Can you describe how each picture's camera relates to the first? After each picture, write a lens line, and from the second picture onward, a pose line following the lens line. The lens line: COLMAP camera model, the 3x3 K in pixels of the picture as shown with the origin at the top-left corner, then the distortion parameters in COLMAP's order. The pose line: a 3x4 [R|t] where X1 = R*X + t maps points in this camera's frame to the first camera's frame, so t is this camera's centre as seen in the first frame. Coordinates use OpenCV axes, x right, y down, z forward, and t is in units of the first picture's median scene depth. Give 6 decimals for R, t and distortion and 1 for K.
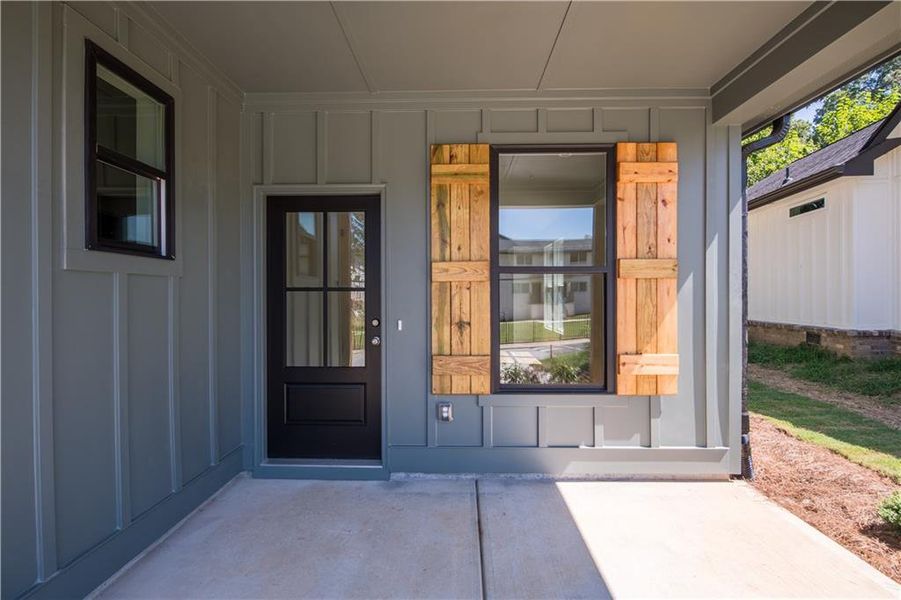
lens RADIAL K [[357.2, 0, 447.7], [0, 357.2, 299.3], [0, 0, 1]] dist [-0.001721, -0.000033]
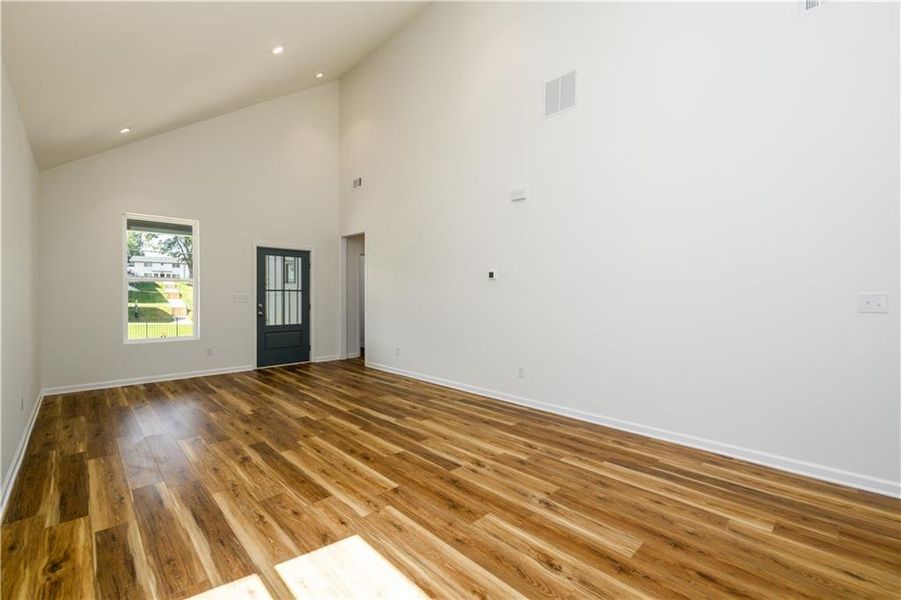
lens RADIAL K [[381.4, 0, 450.5], [0, 381.4, 300.0], [0, 0, 1]] dist [-0.000323, -0.000173]
pose [[0.692966, -0.007990, 0.720926, -1.345834], [0.003750, 0.999965, 0.007478, 0.019301], [-0.720961, -0.002478, 0.692972, -1.420850]]
